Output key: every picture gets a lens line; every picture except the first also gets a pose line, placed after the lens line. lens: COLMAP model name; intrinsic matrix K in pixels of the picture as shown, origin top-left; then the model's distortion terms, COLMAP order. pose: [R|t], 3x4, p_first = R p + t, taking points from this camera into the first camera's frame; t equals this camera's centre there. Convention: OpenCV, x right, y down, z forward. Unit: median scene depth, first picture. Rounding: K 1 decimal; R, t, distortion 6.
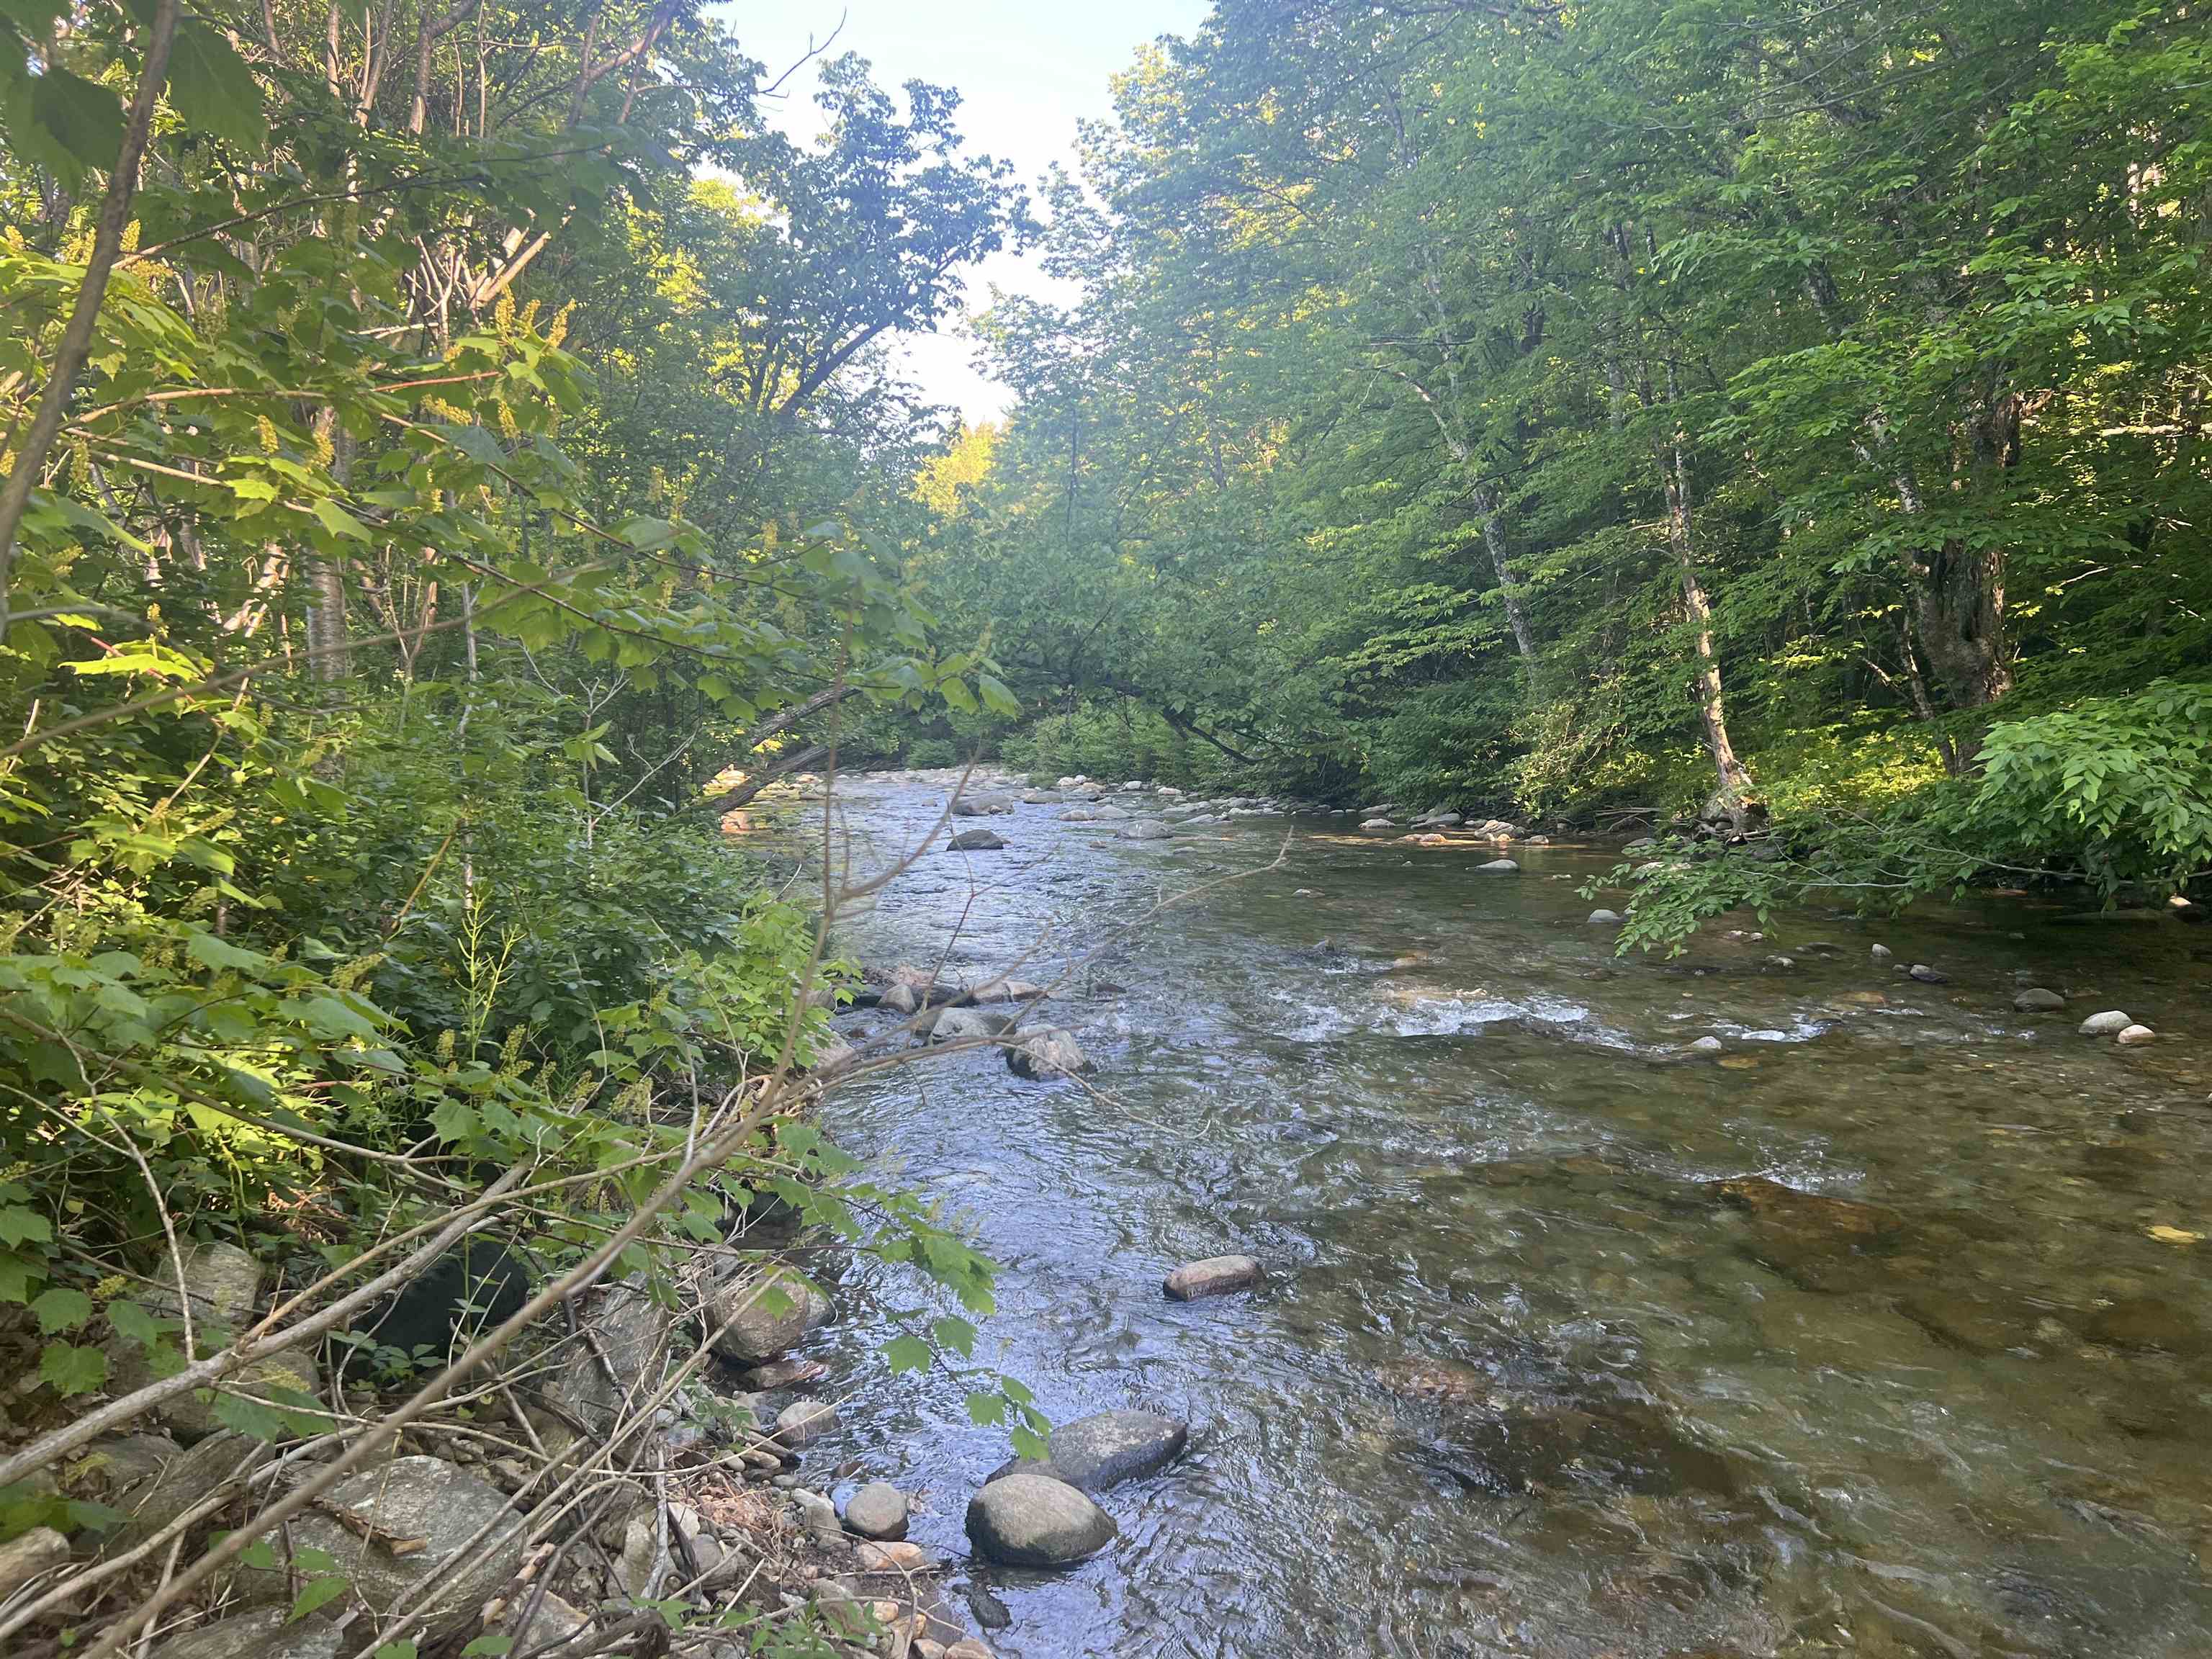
lens RADIAL K [[1627.8, 0, 1139.4], [0, 1627.8, 821.2], [0, 0, 1]] dist [0.045623, -0.053247]
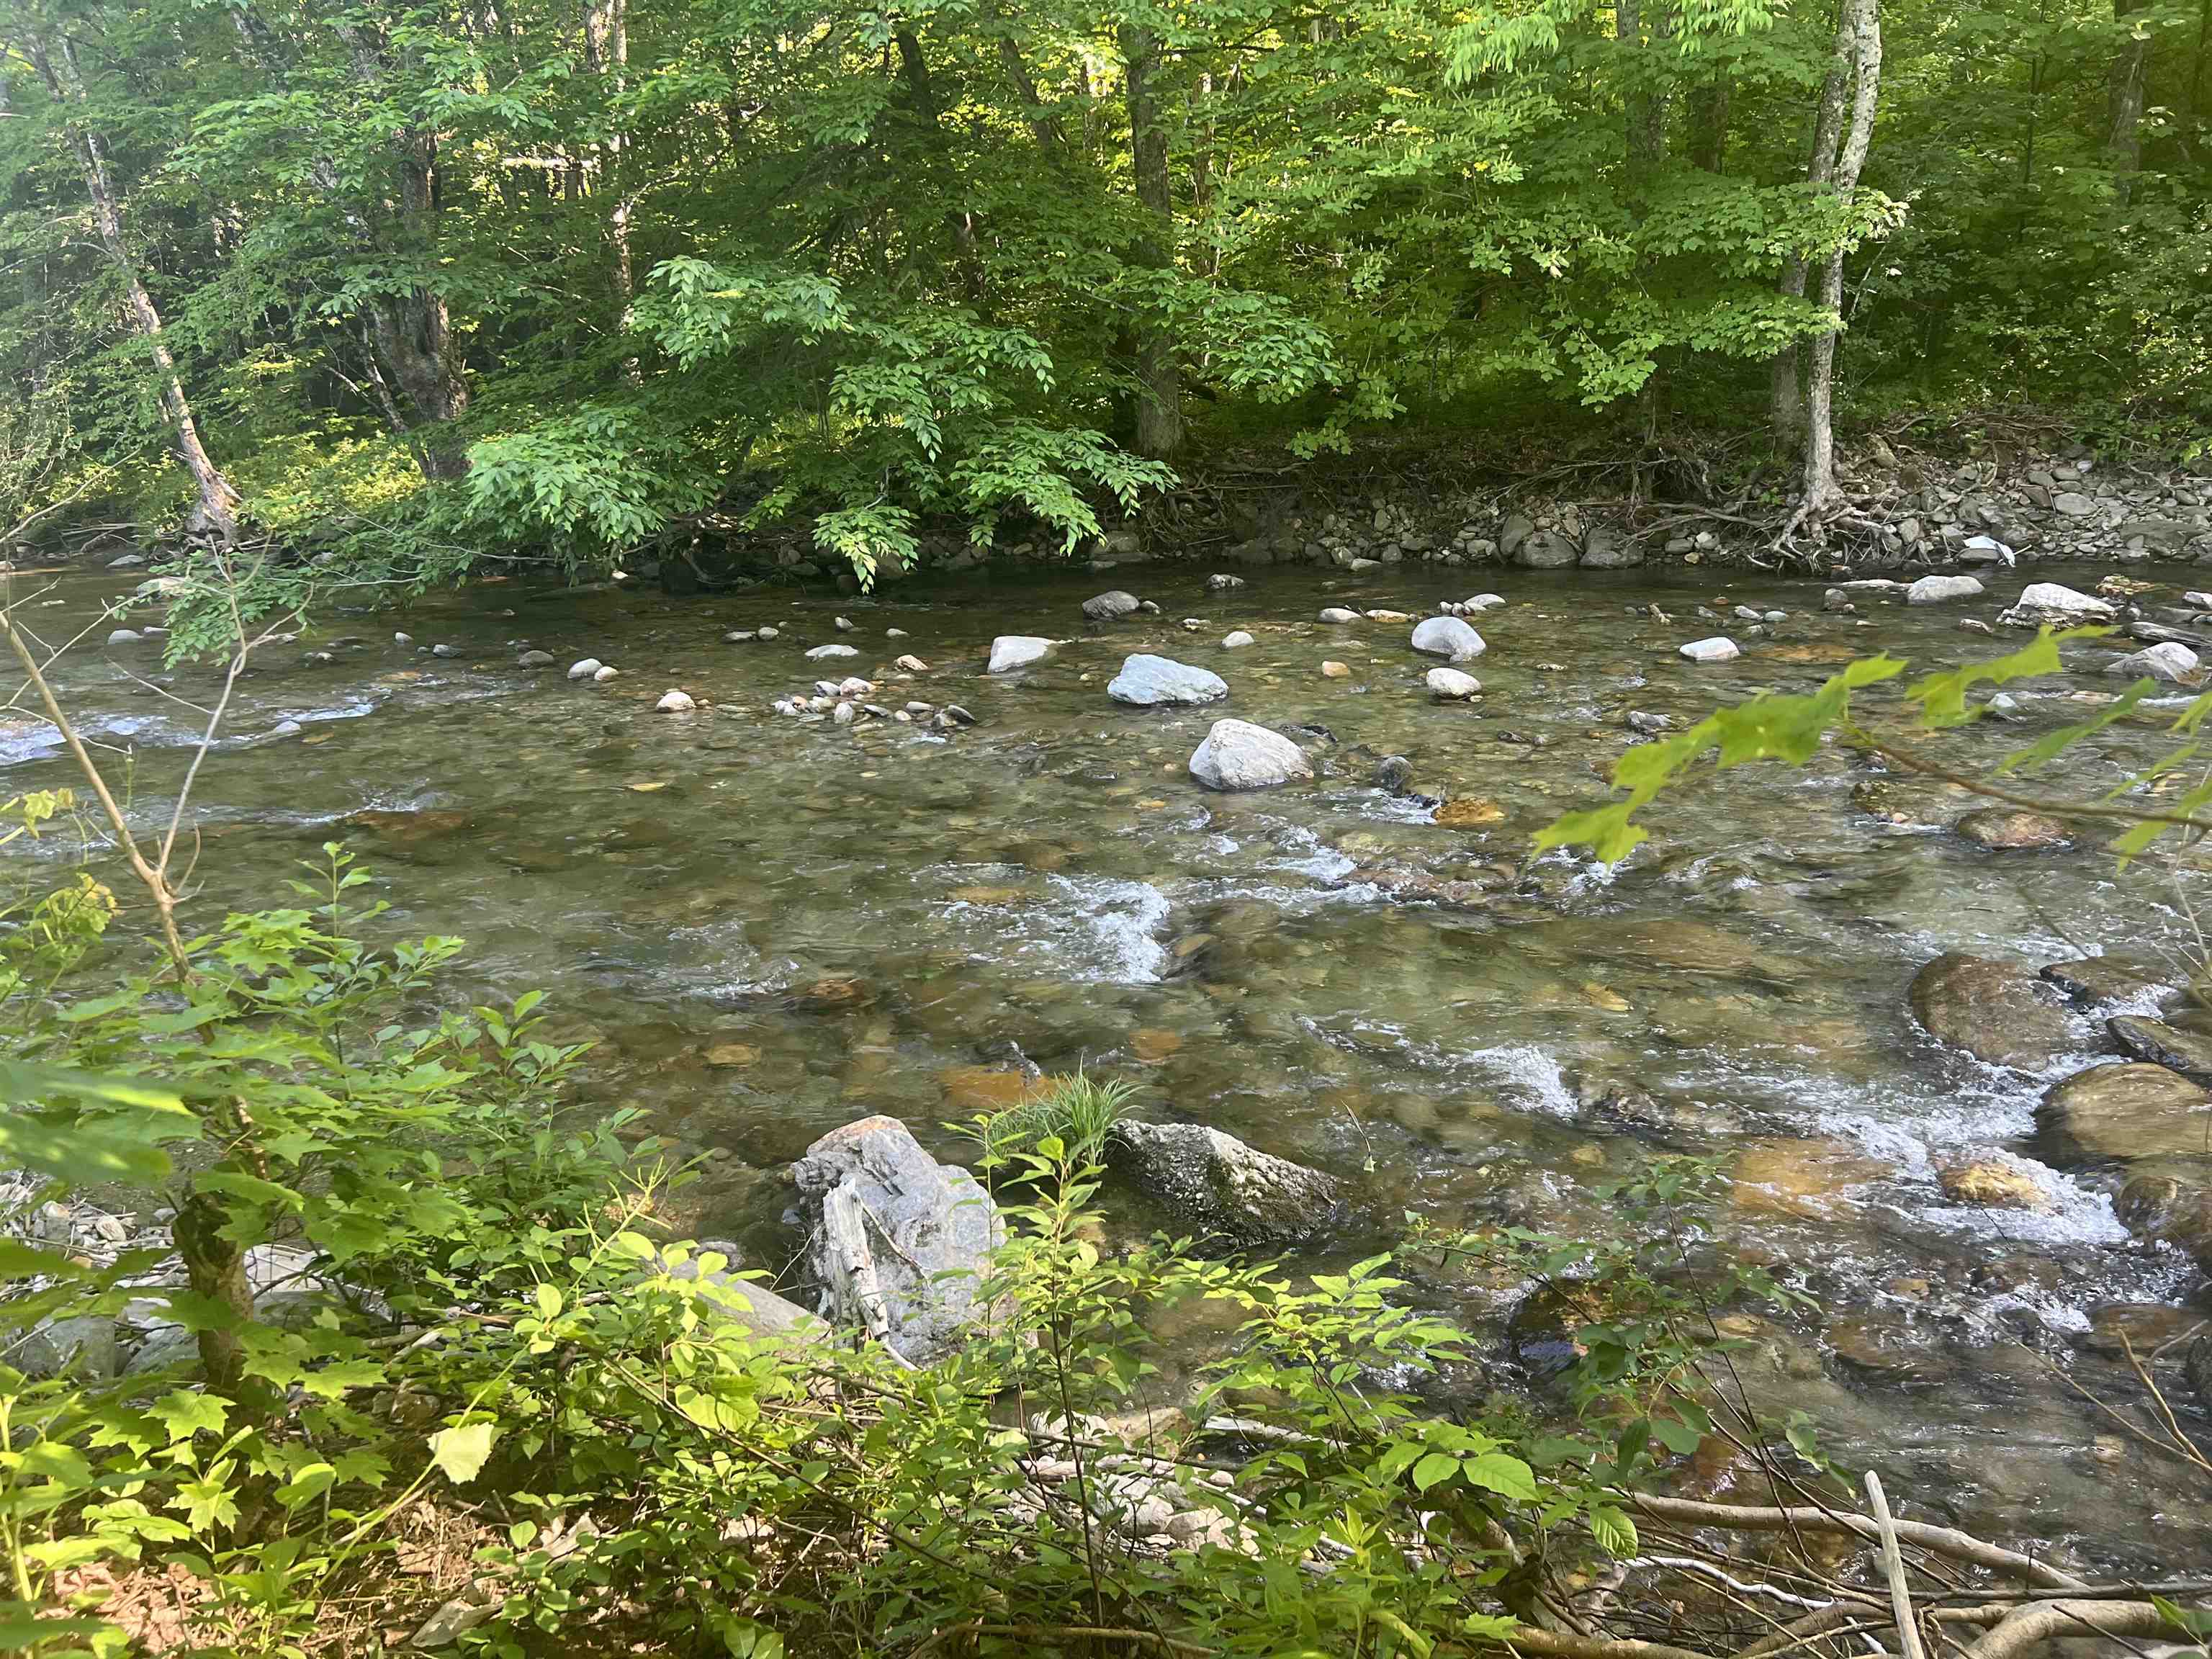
lens RADIAL K [[1627.8, 0, 1139.4], [0, 1627.8, 821.2], [0, 0, 1]] dist [0.045623, -0.053247]
pose [[0.641463, -0.197829, 0.741208, -0.112807], [0.059946, 0.976150, 0.208656, -0.006383], [-0.764808, -0.089413, 0.638023, -0.174000]]
